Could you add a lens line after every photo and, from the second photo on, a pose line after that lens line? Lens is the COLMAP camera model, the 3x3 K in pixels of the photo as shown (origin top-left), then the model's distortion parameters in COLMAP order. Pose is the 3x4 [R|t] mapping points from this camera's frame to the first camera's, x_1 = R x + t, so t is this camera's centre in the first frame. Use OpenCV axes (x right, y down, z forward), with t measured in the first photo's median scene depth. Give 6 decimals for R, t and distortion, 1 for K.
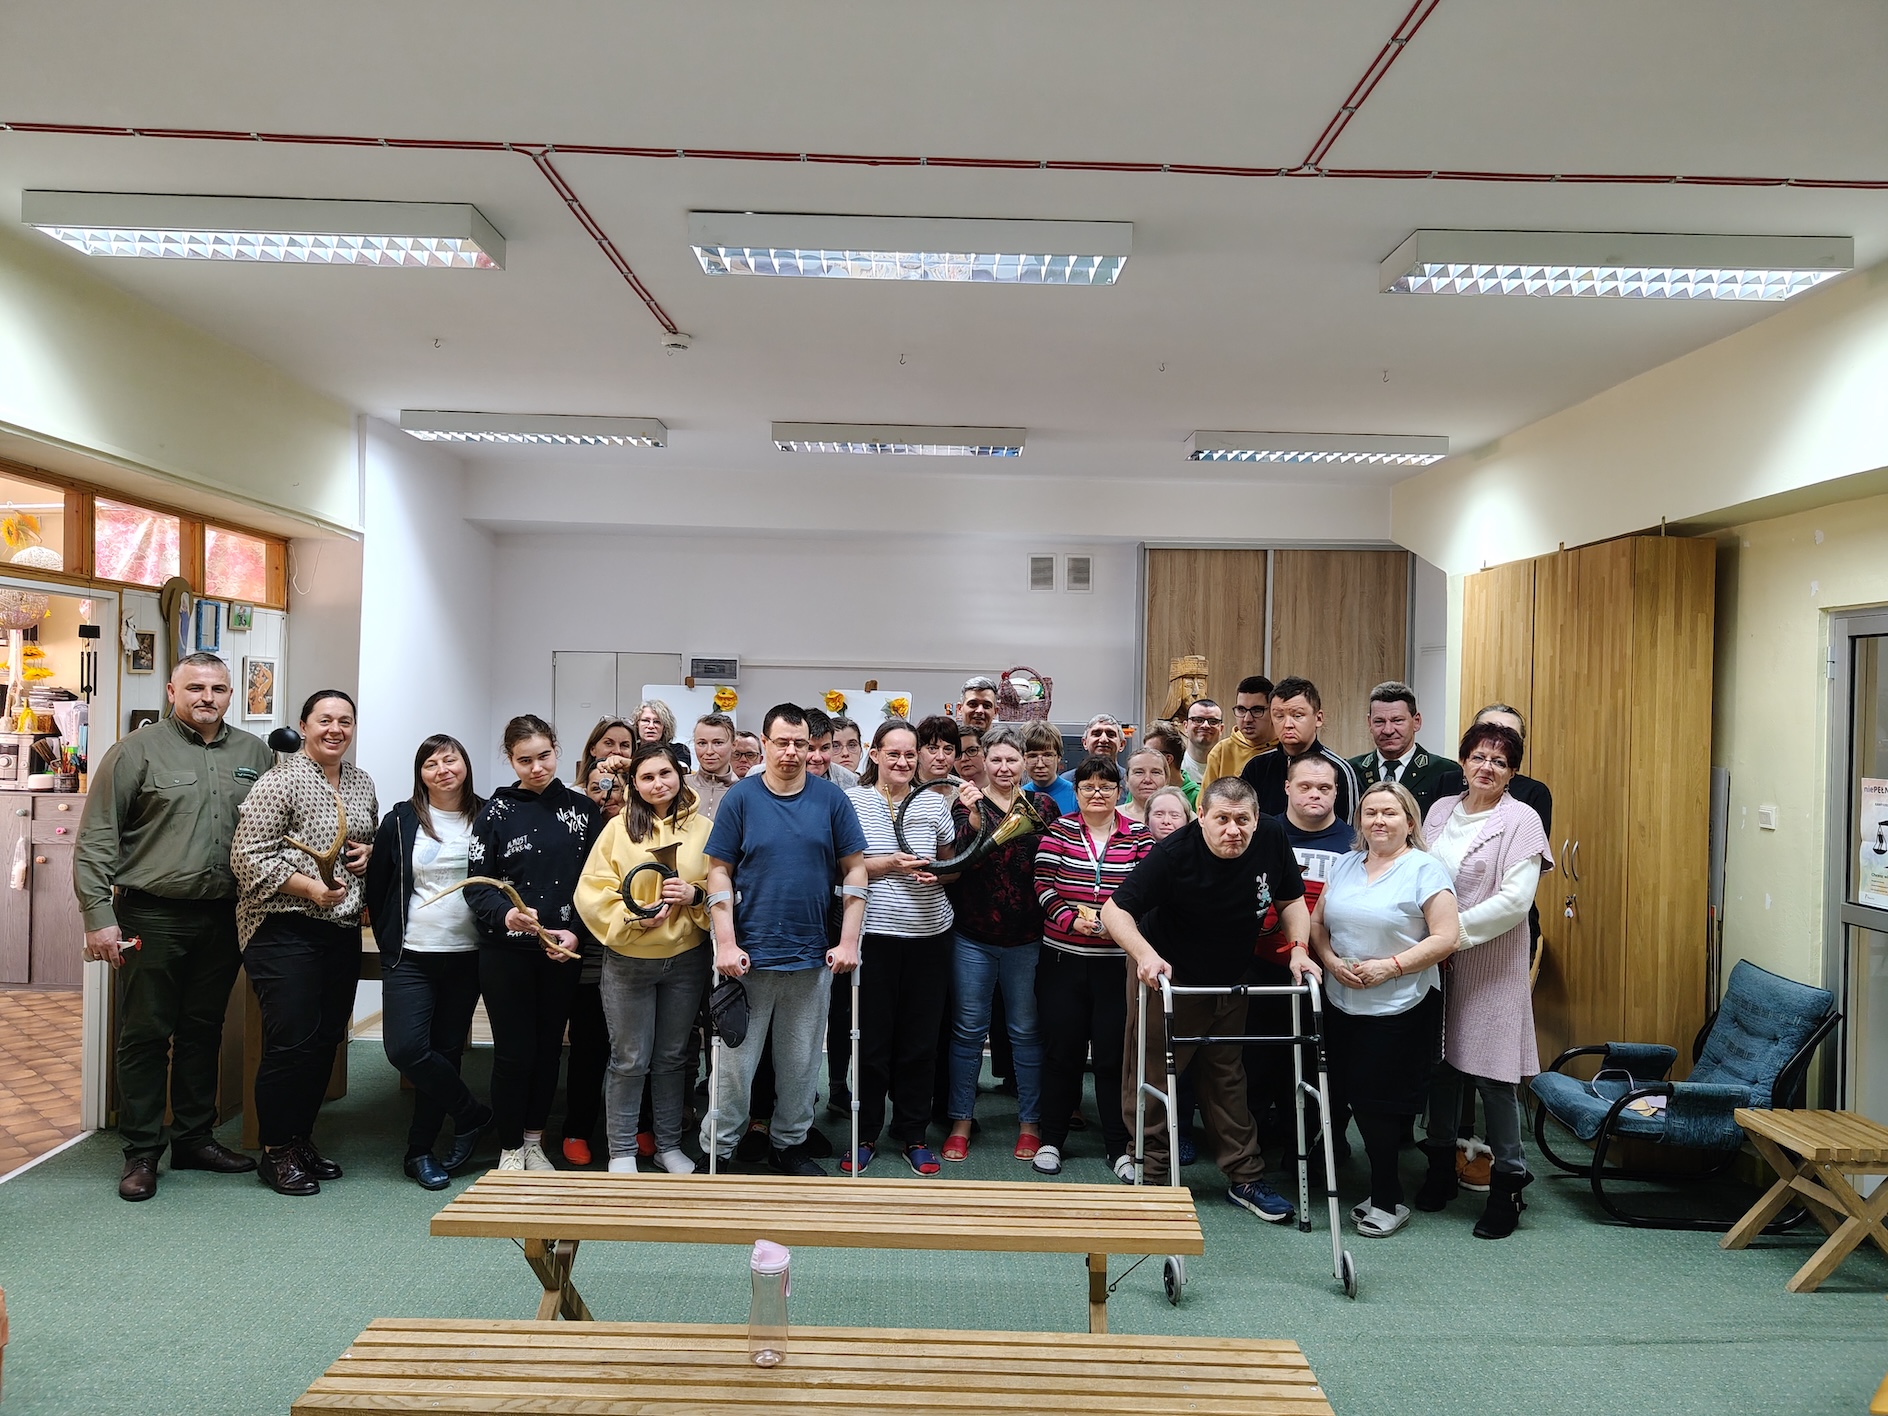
lens RADIAL K [[1315.1, 0, 945.8], [0, 1315.1, 708.1], [0, 0, 1]] dist [0.052541, -0.064007]
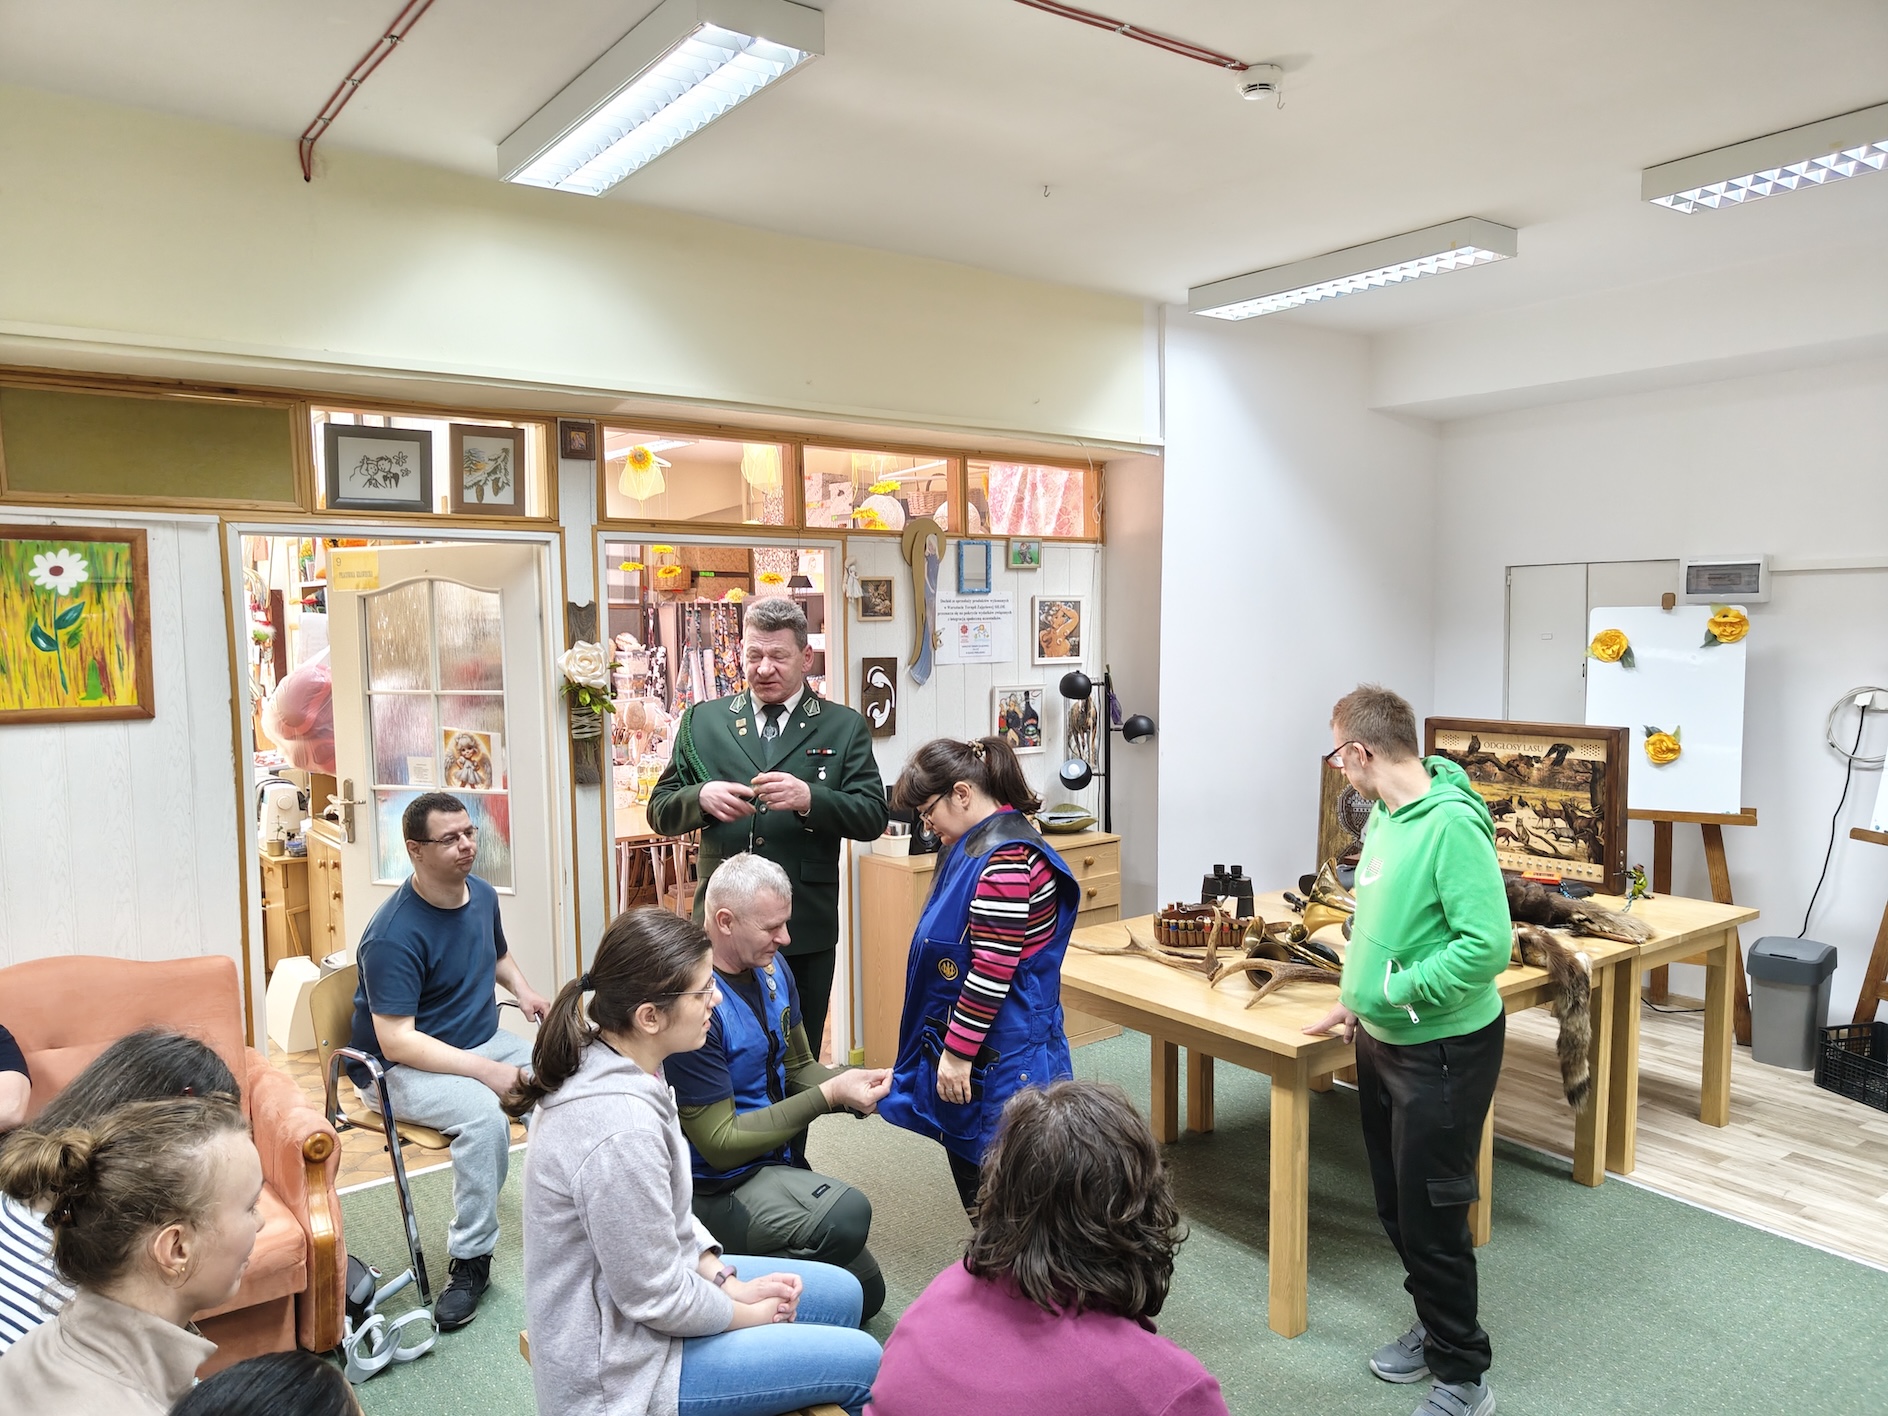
lens RADIAL K [[1352.5, 0, 928.1], [0, 1352.5, 739.2], [0, 0, 1]] dist [0.010139, -0.008654]
pose [[0.572655, 0.044874, -0.818567, 0.155924], [0.018843, 0.997517, 0.067865, -0.003342], [0.819580, -0.054288, 0.570387, 0.286057]]
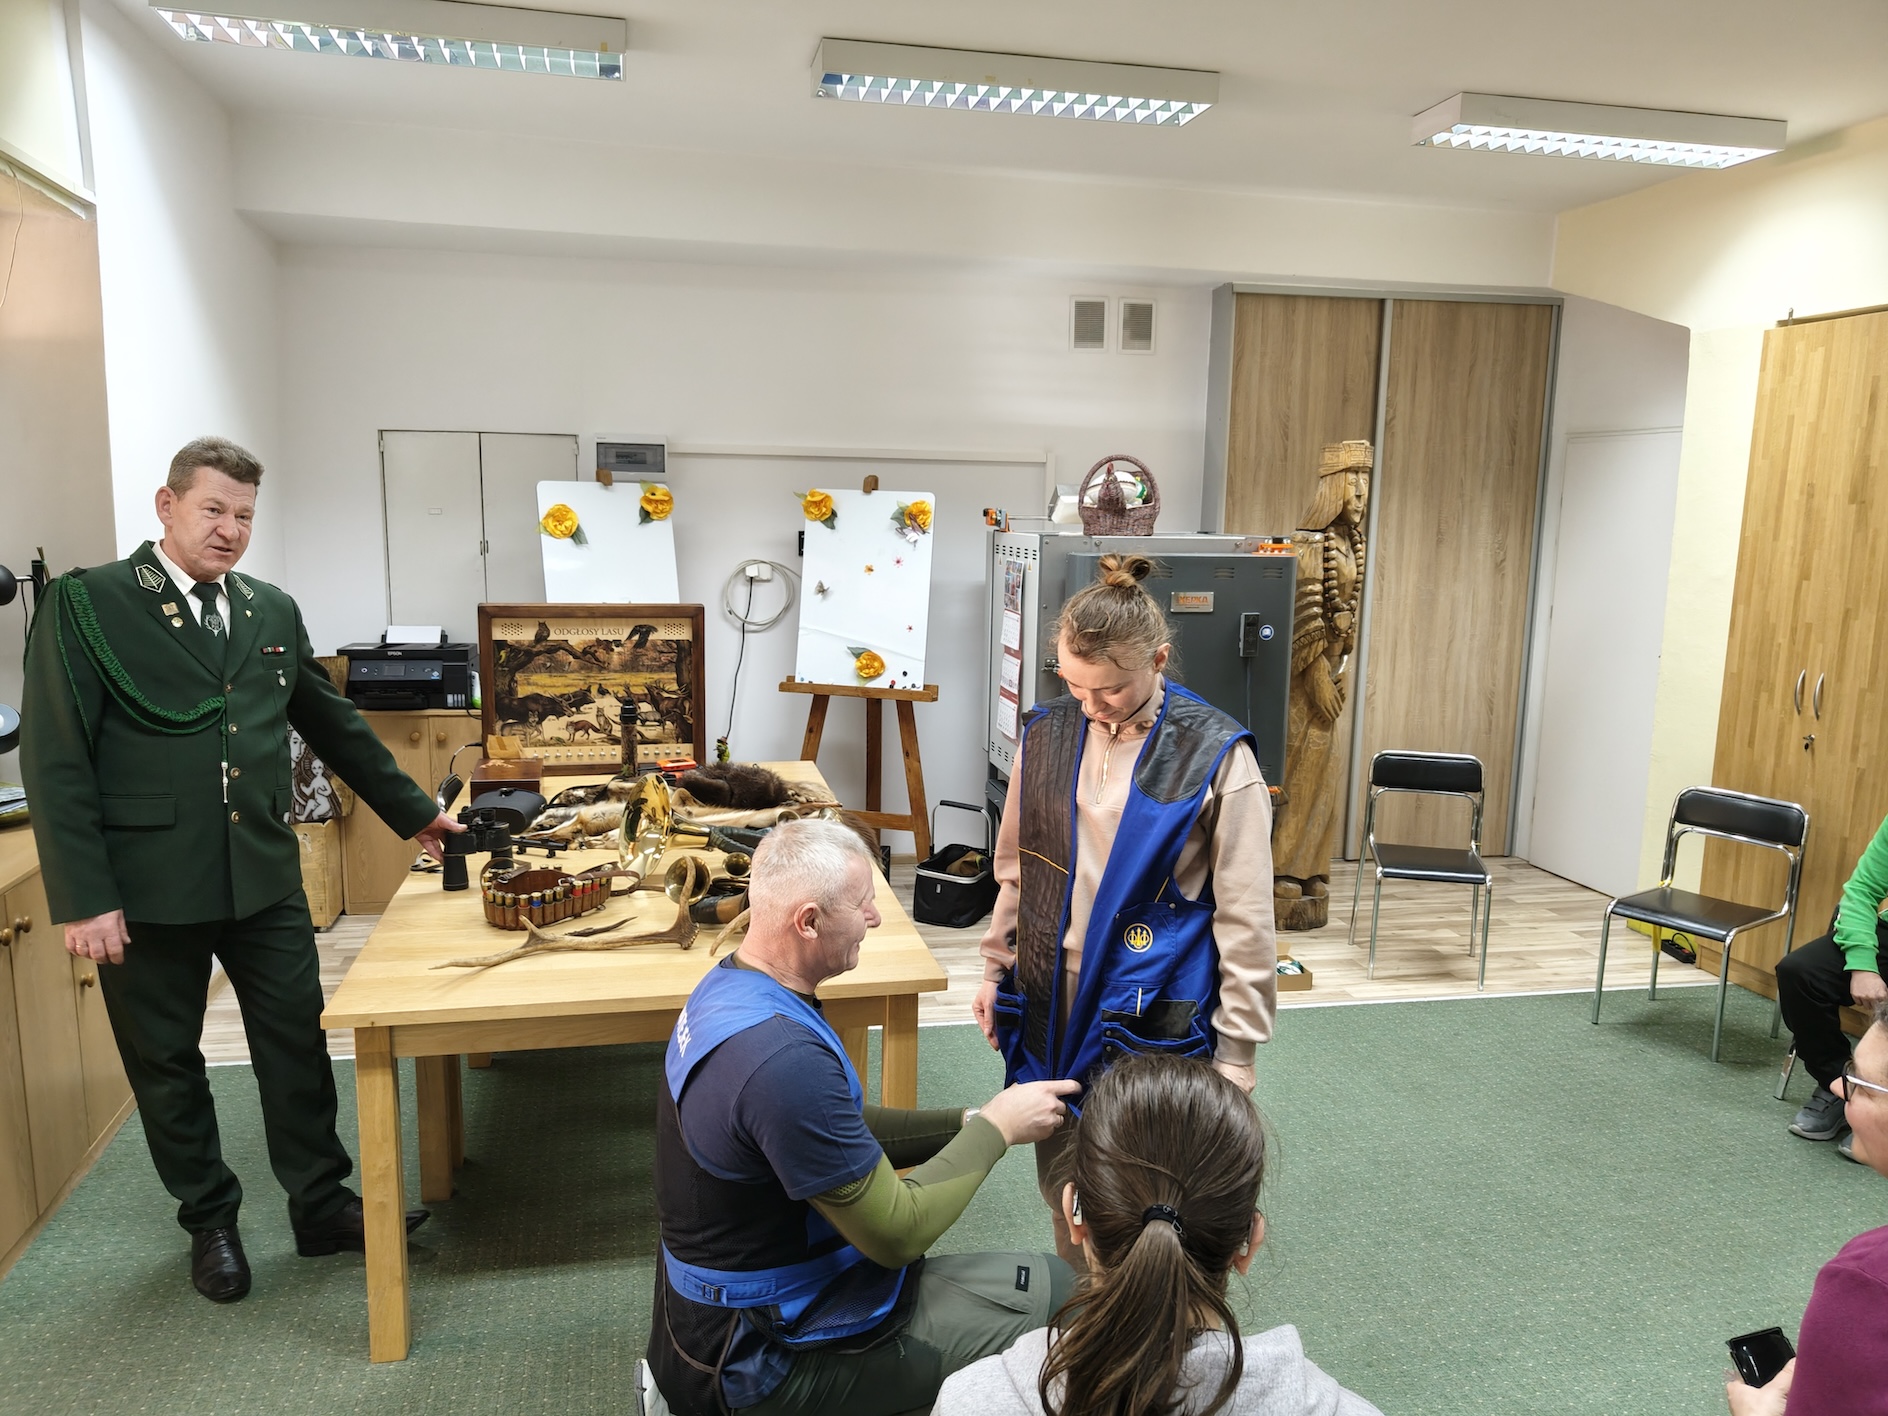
lens RADIAL K [[1315.1, 0, 945.8], [0, 1315.1, 708.1], [0, 0, 1]] dist [0.052541, -0.064007]
pose [[0.979561, -0.032073, 0.198576, -0.157405], [0.001915, 0.988648, 0.150236, -0.003726], [-0.201140, -0.146785, 0.968502, 0.288569]]
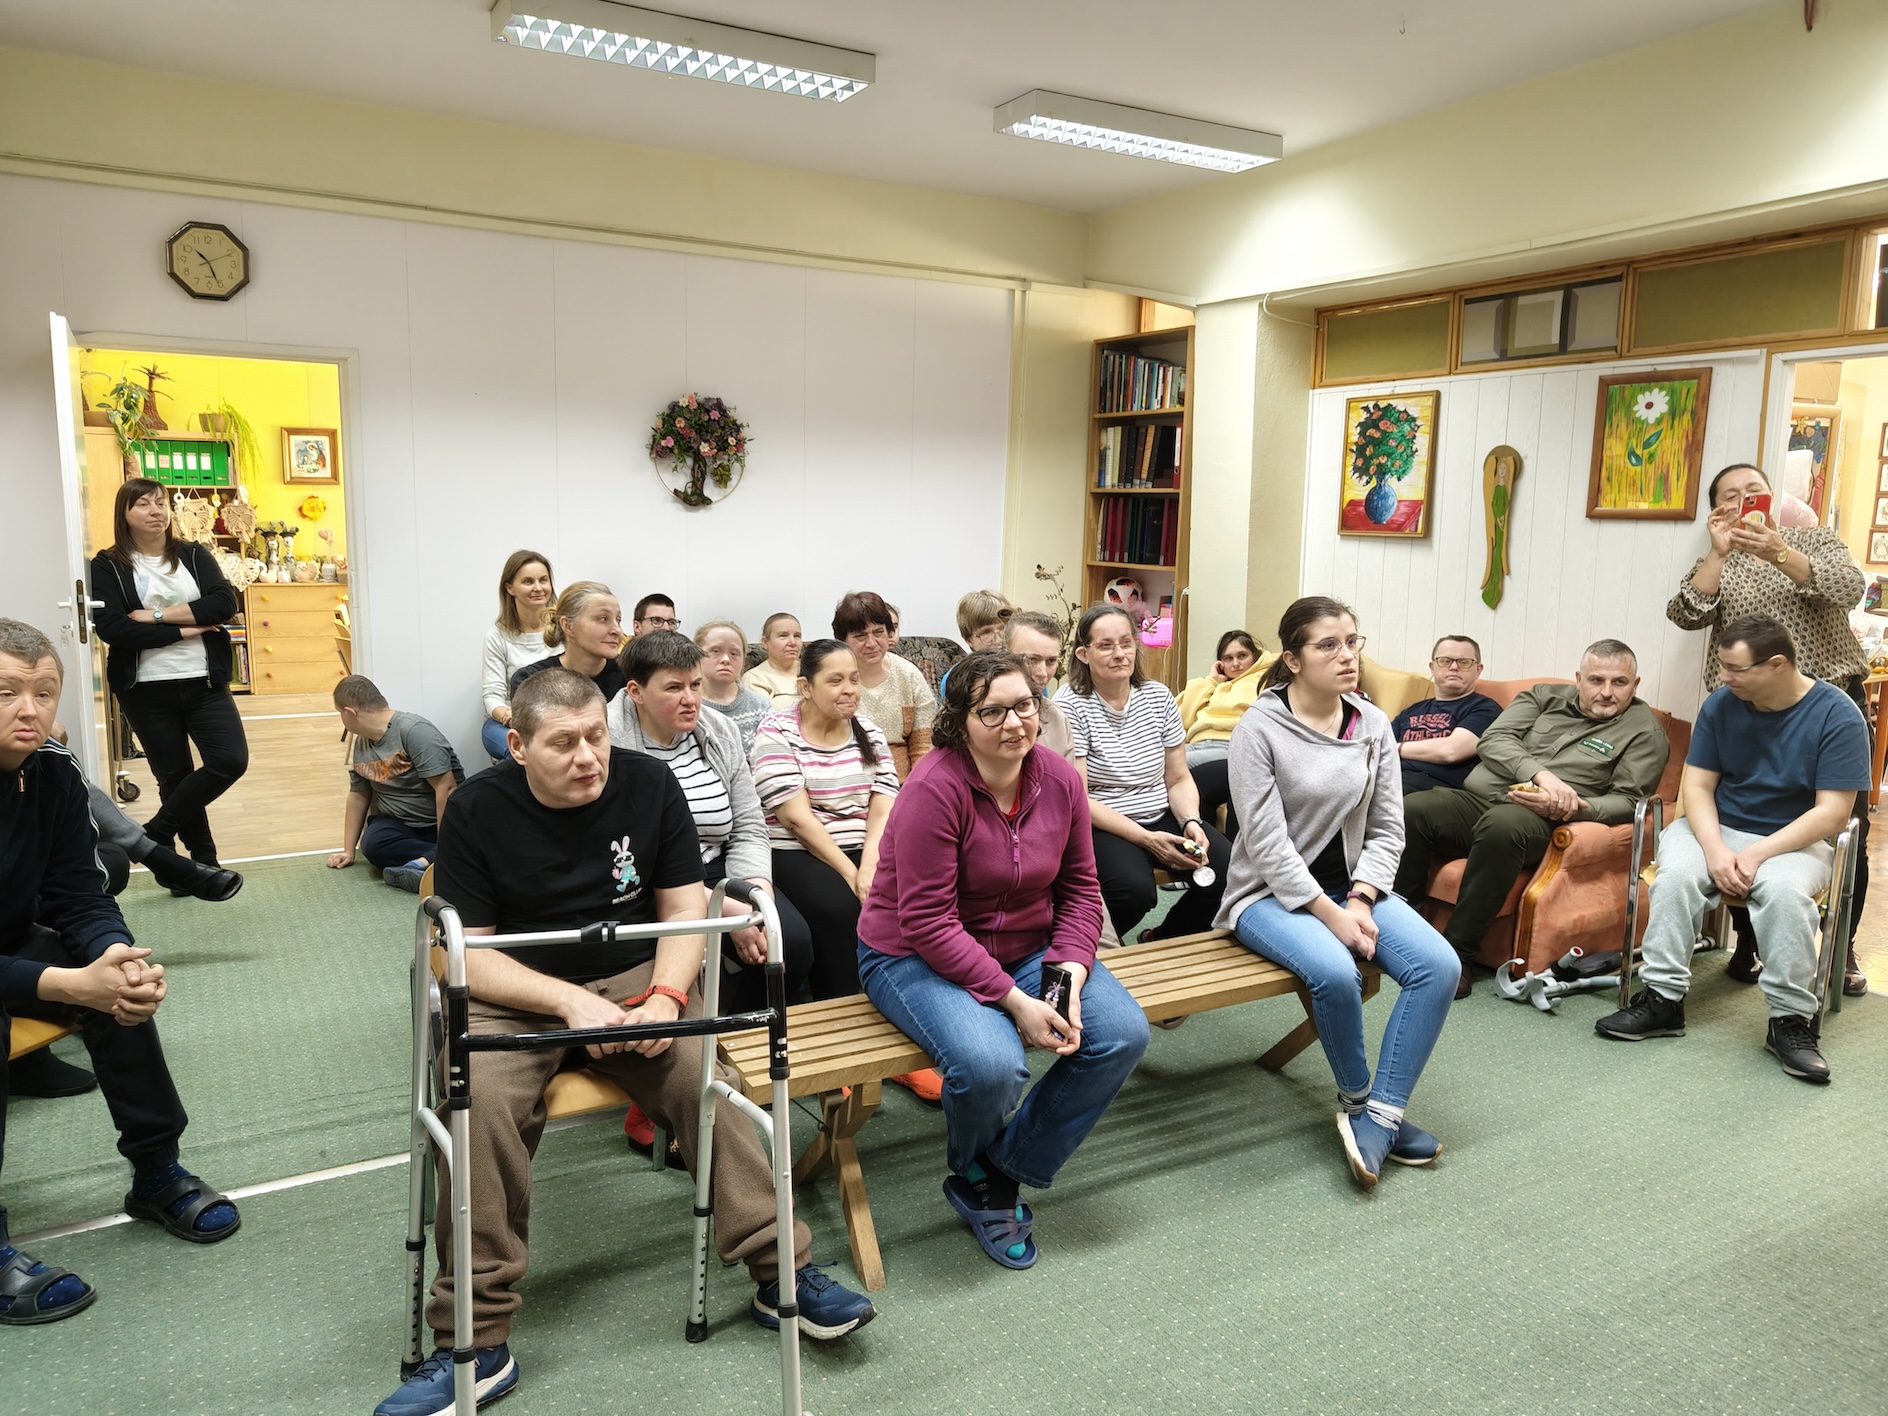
lens RADIAL K [[1342.6, 0, 937.7], [0, 1342.6, 709.6], [0, 0, 1]] dist [0.004612, 0.009620]
pose [[-0.884481, 0.032830, -0.465420, 0.185849], [-0.036549, 0.989581, 0.139260, 0.028161], [0.465142, 0.140183, -0.874066, 0.702546]]
